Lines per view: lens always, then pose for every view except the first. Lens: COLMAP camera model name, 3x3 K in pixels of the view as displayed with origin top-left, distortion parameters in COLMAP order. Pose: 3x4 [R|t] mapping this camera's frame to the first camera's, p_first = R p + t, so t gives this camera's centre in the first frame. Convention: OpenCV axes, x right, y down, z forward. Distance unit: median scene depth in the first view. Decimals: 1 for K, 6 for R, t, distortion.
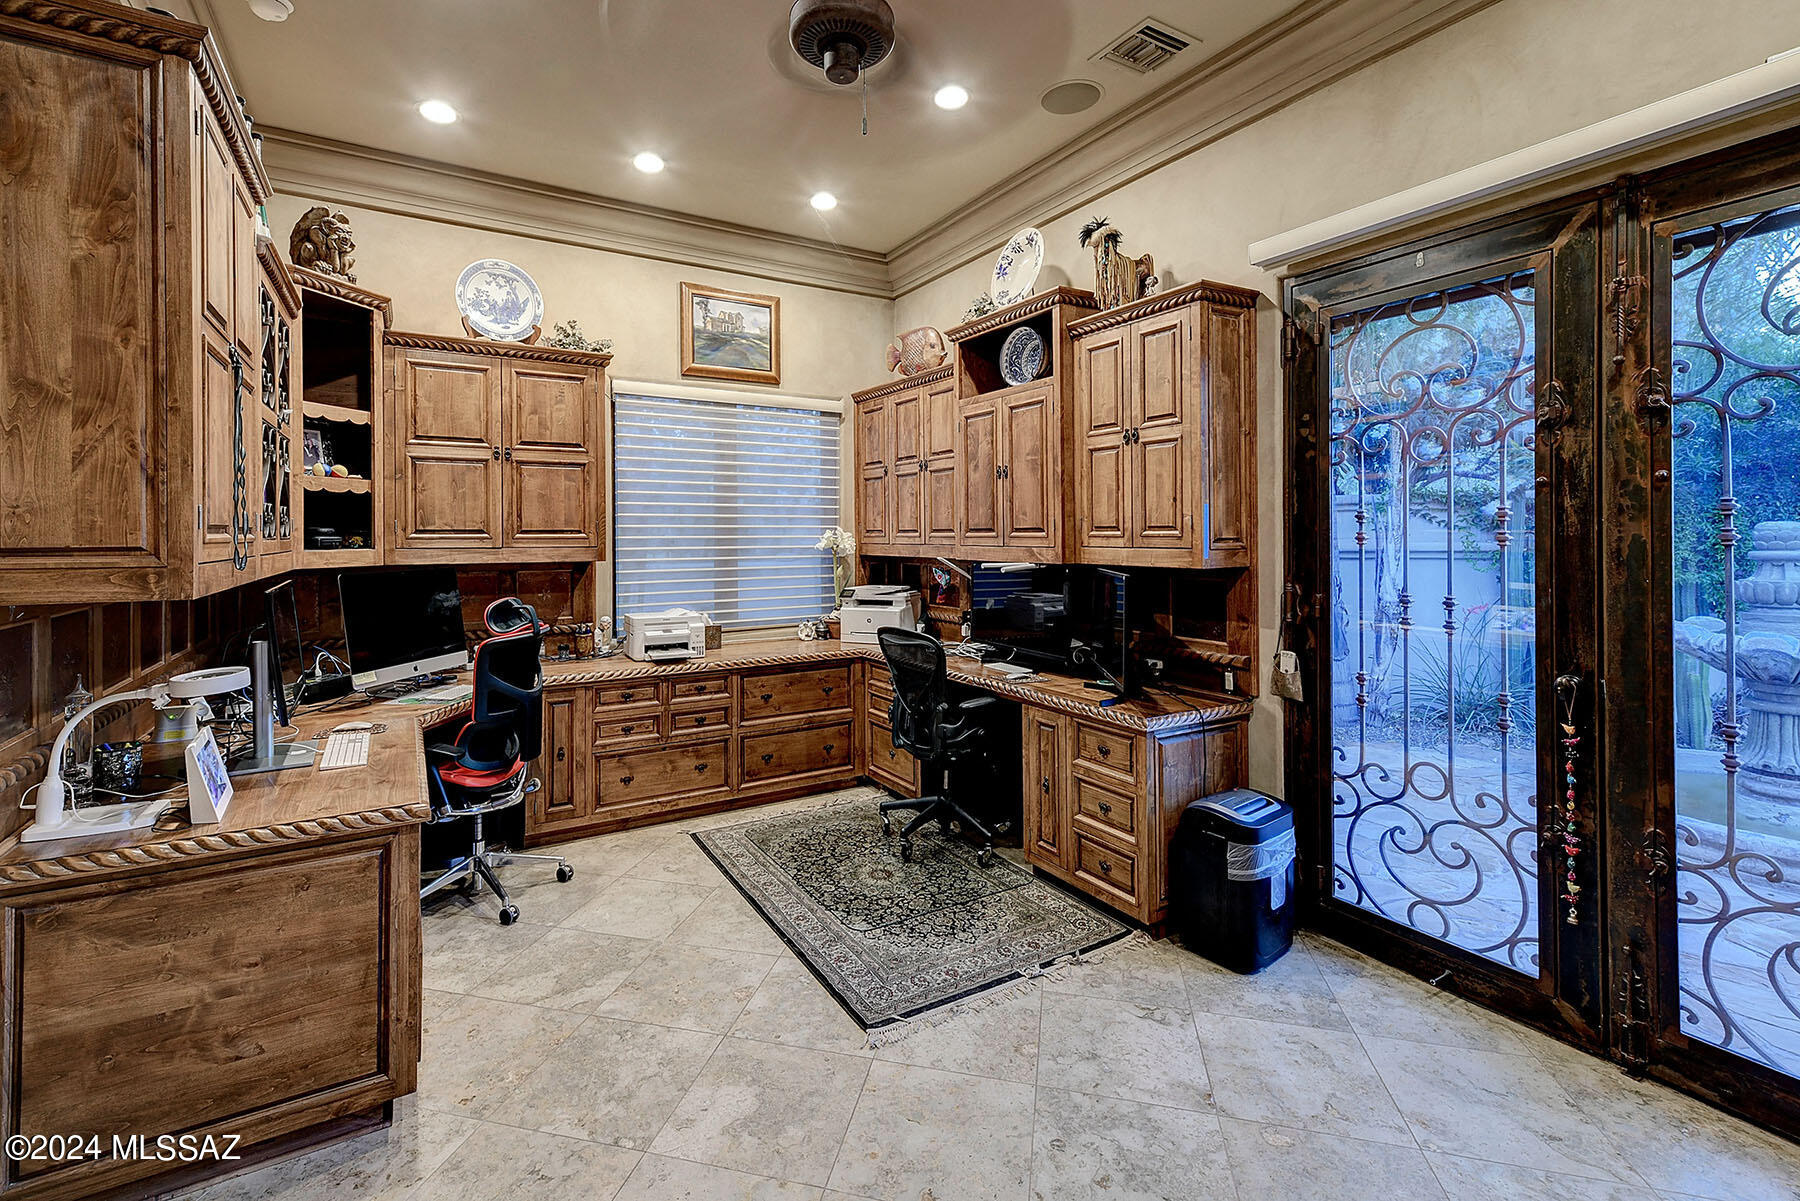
lens RADIAL K [[807.7, 0, 880.4], [0, 807.7, 558.1], [0, 0, 1]] dist [0.015954, -0.007889]
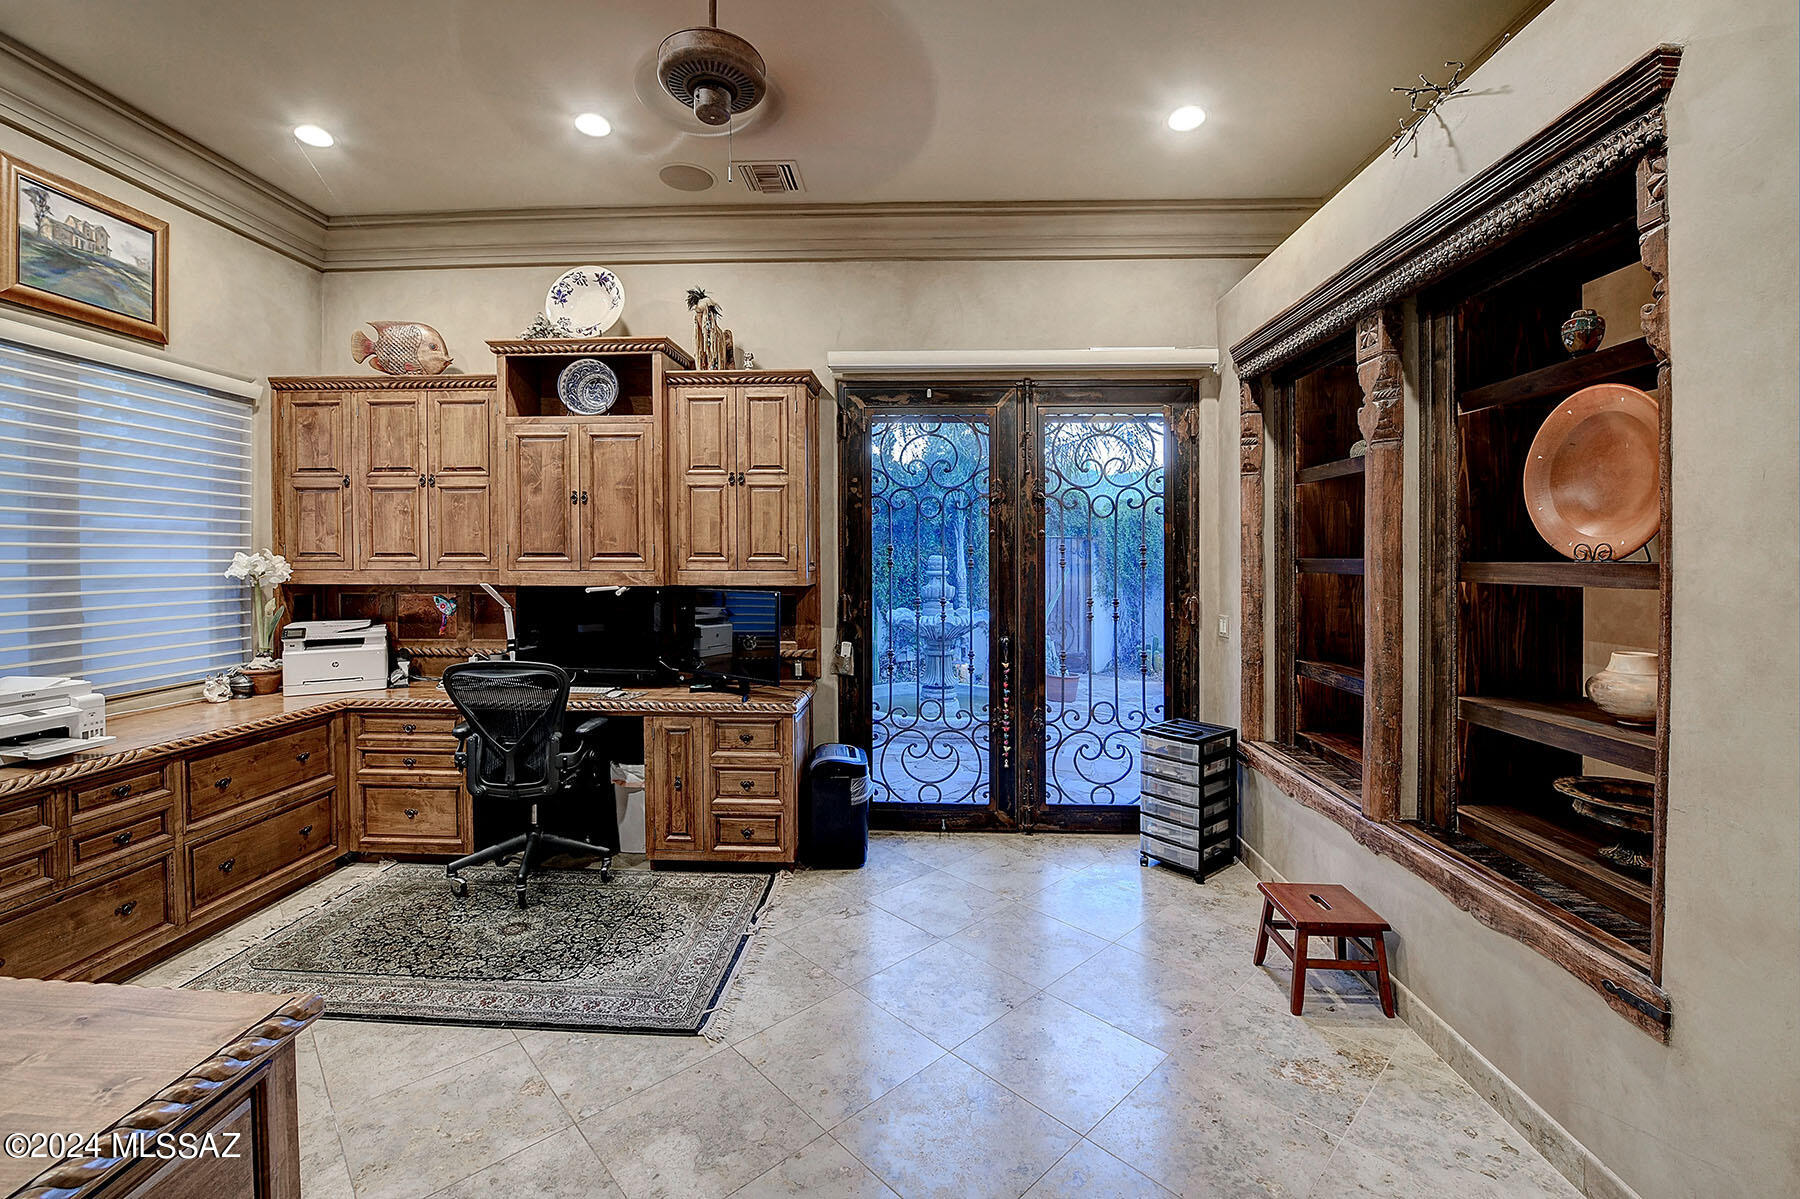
lens RADIAL K [[725.0, 0, 899.7], [0, 725.0, 585.9], [0, 0, 1]] dist [-0.021500, -0.000396]
pose [[0.543371, -0.026087, 0.839087, -0.445955], [0.020083, 0.999635, 0.018074, -0.004571], [-0.839252, 0.007031, 0.543697, 0.192077]]
